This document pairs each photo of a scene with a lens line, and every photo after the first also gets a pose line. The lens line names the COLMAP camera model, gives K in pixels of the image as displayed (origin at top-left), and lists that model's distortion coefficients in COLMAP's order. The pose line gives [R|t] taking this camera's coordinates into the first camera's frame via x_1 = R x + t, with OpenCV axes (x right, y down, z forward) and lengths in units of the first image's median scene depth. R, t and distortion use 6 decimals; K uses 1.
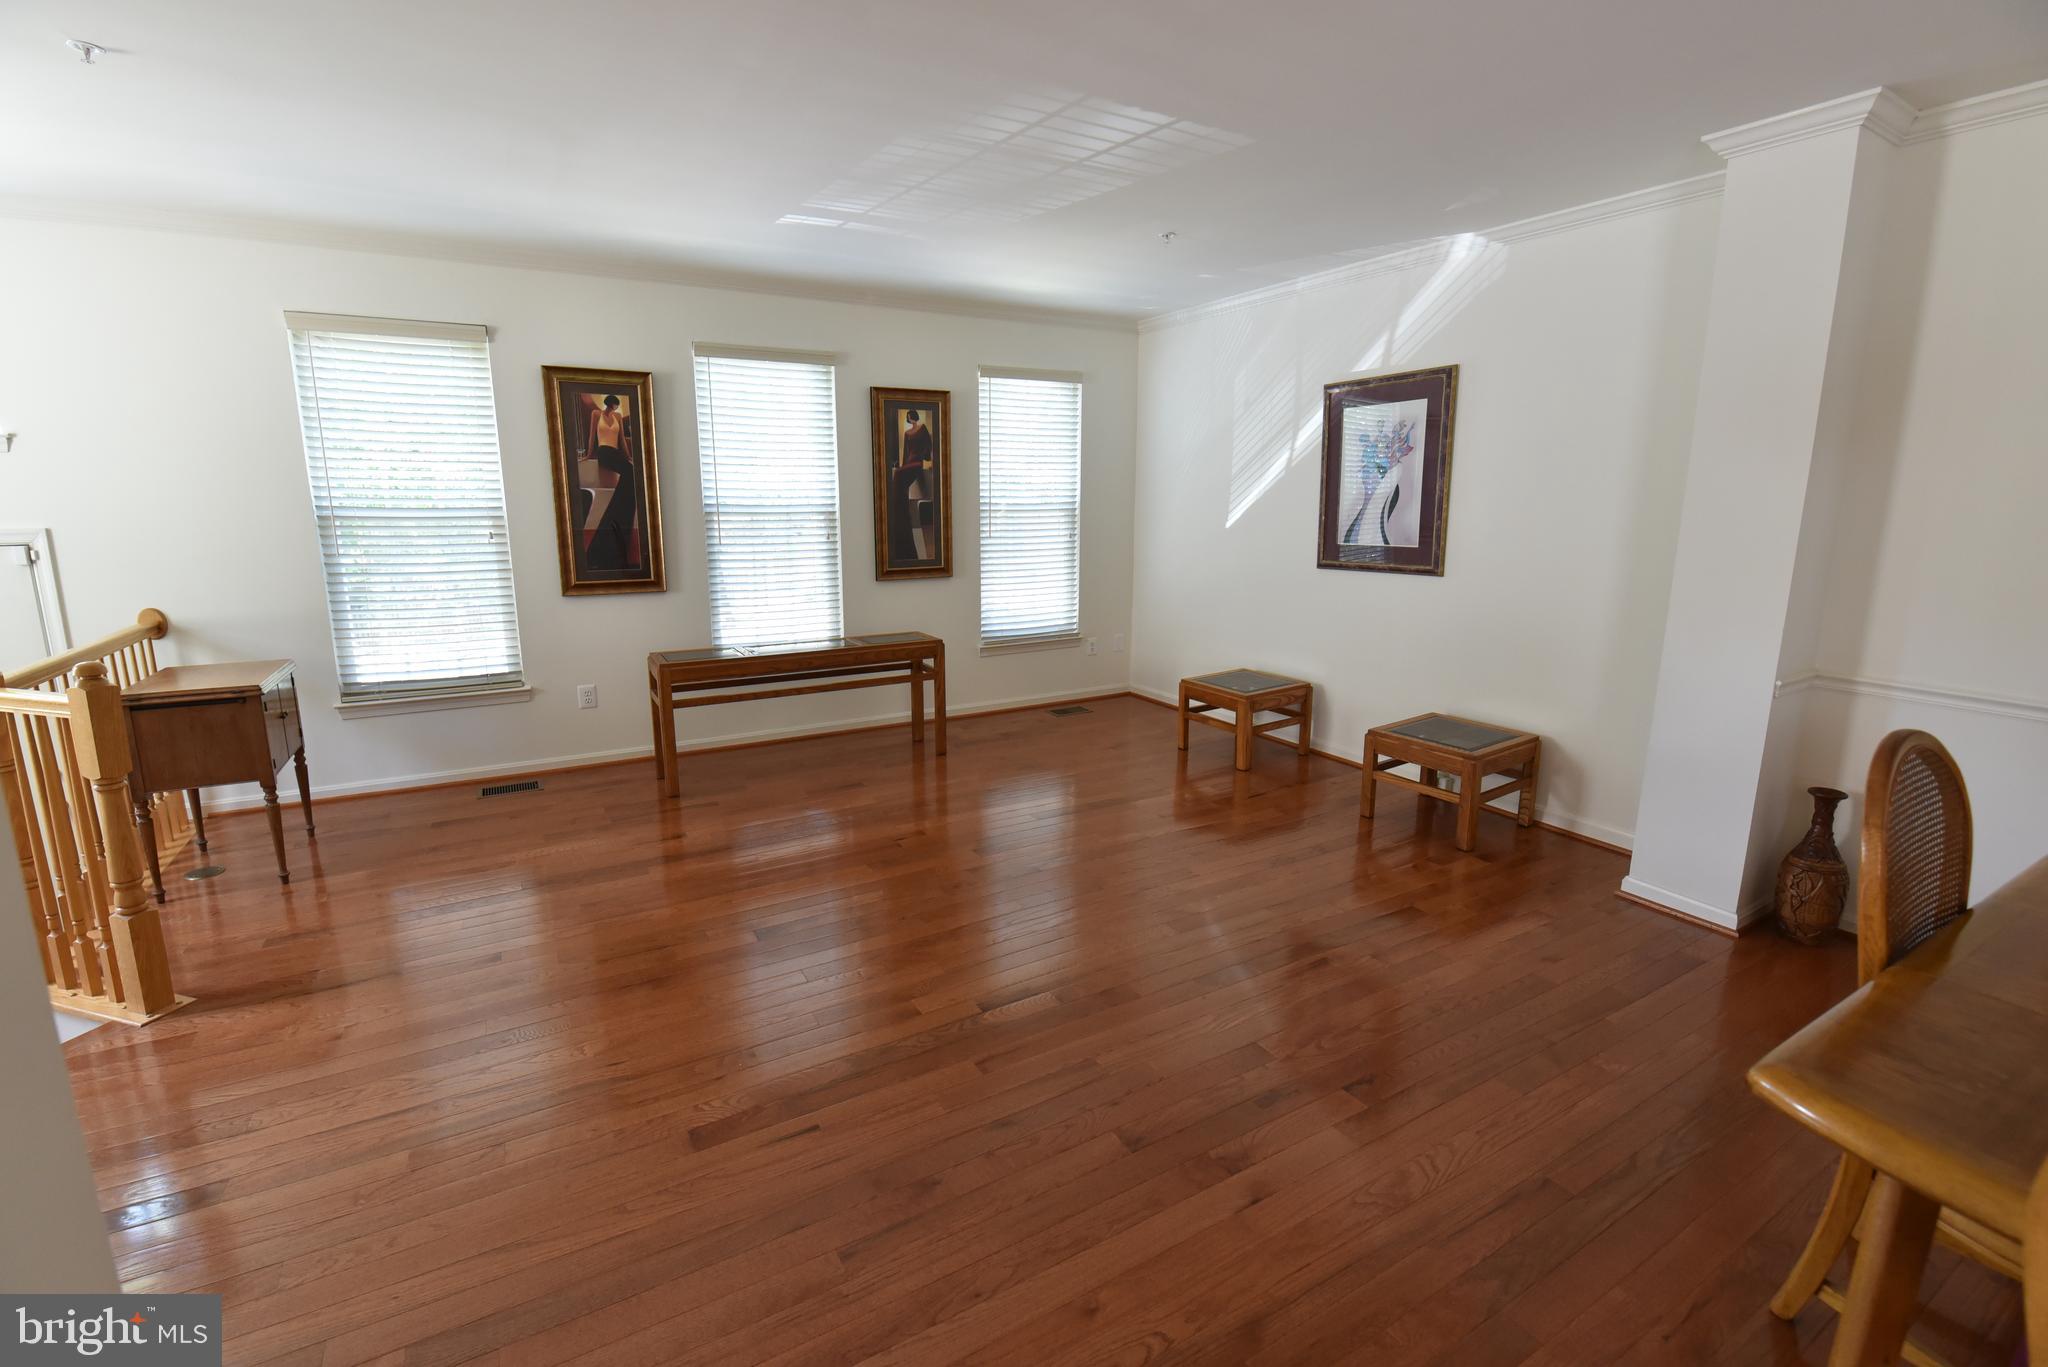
lens RADIAL K [[894.1, 0, 1030.5], [0, 894.1, 684.0], [0, 0, 1]] dist [-0.000085, -0.001069]
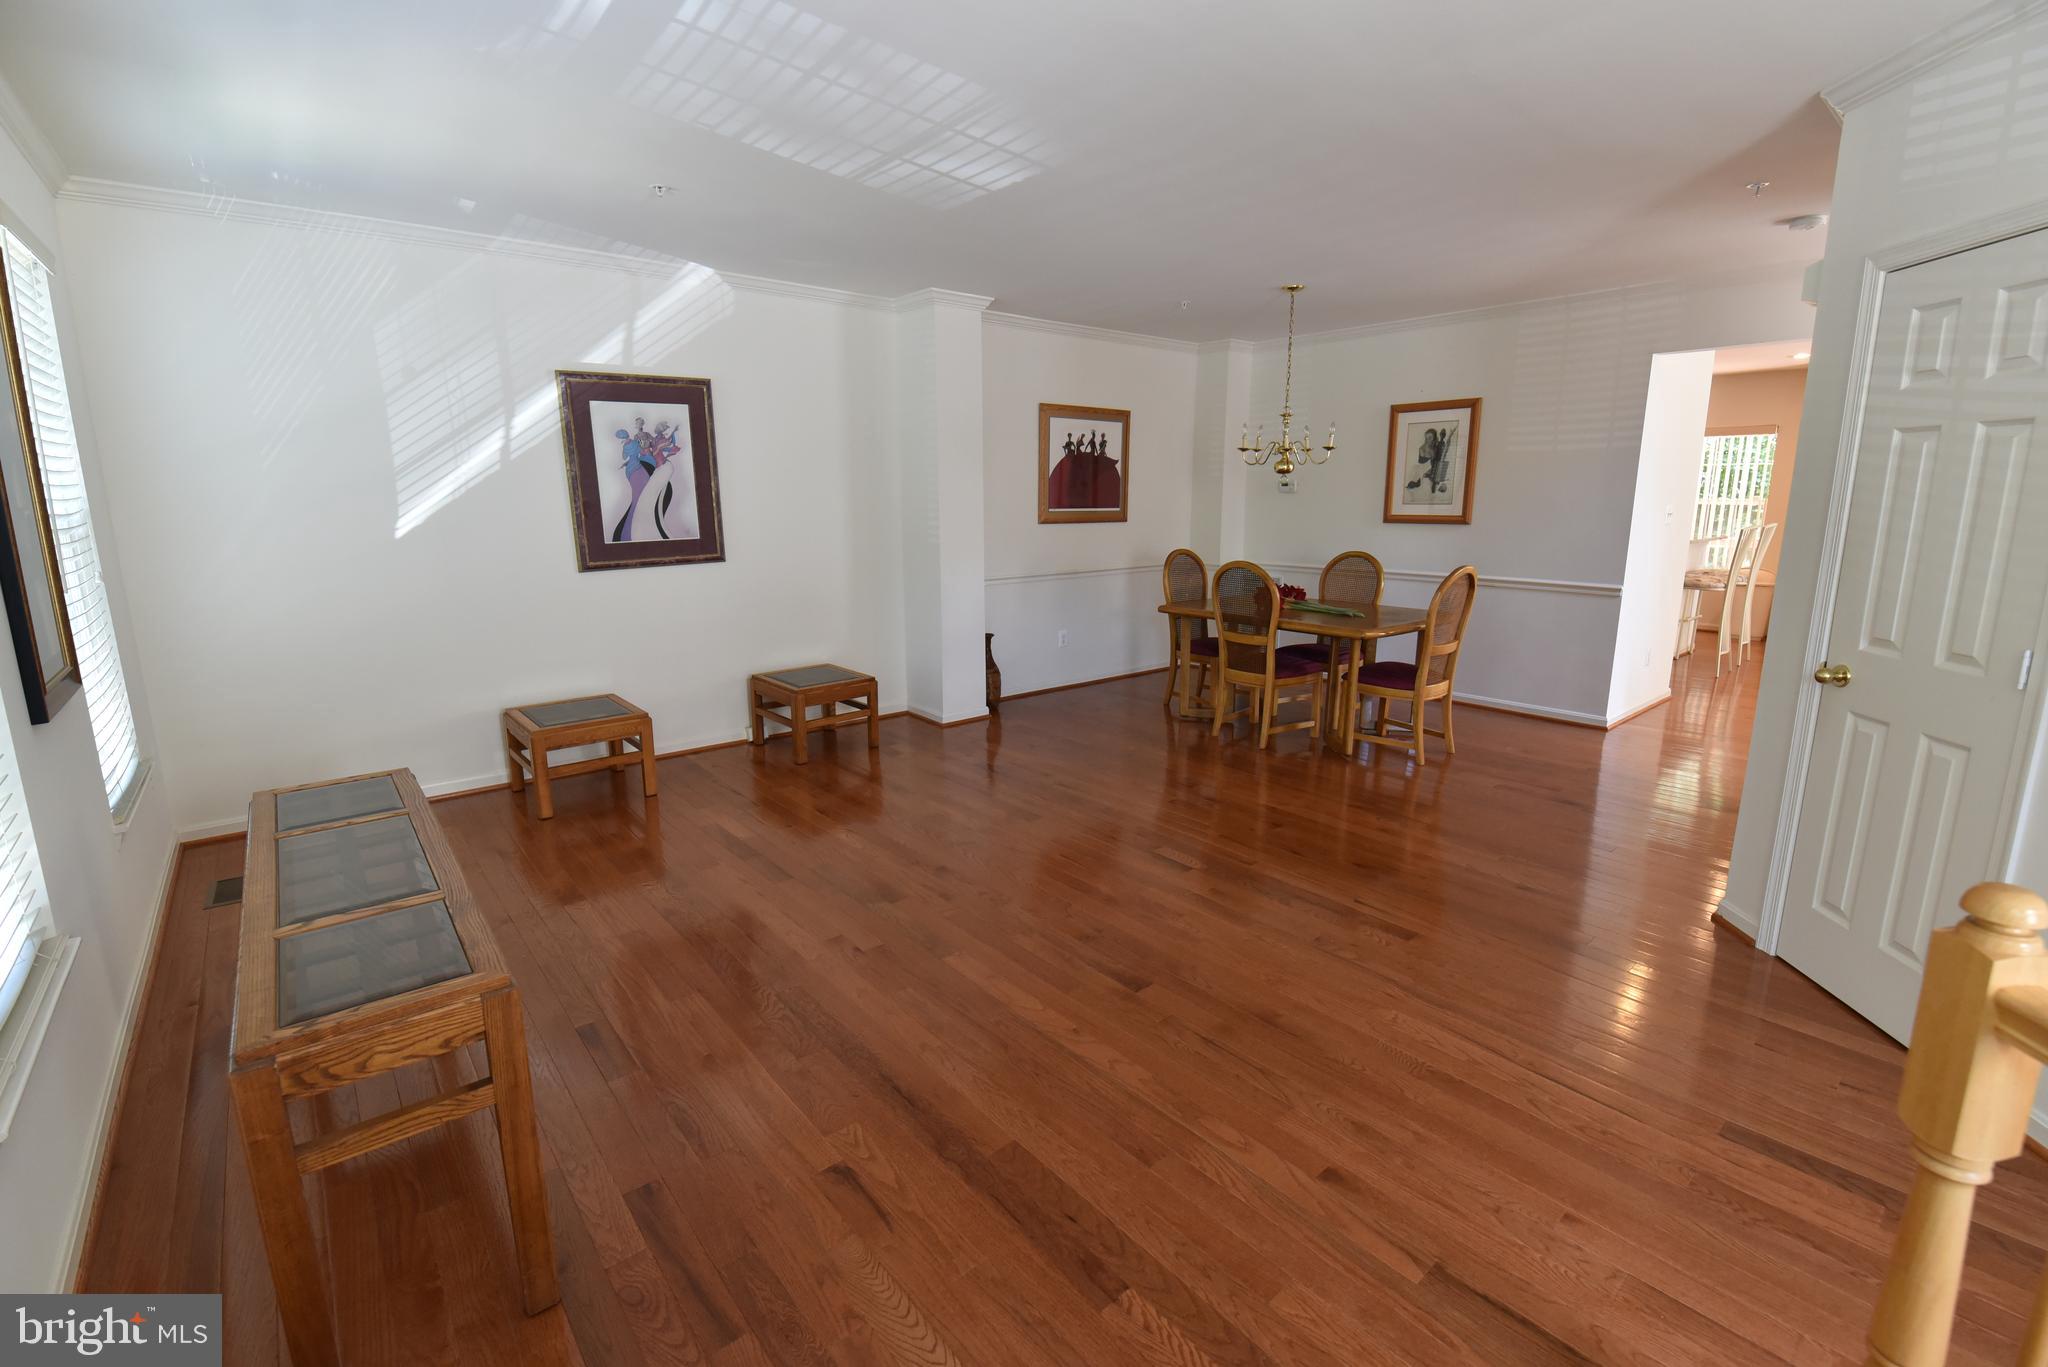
lens RADIAL K [[894.1, 0, 1028.1], [0, 894.1, 673.5], [0, 0, 1]] dist [-0.000085, -0.001069]
pose [[-0.174546, -0.194750, 0.965197, -0.729852], [0.213474, 0.949446, 0.230176, -0.160013], [-0.961230, 0.246221, -0.124148, 0.777916]]
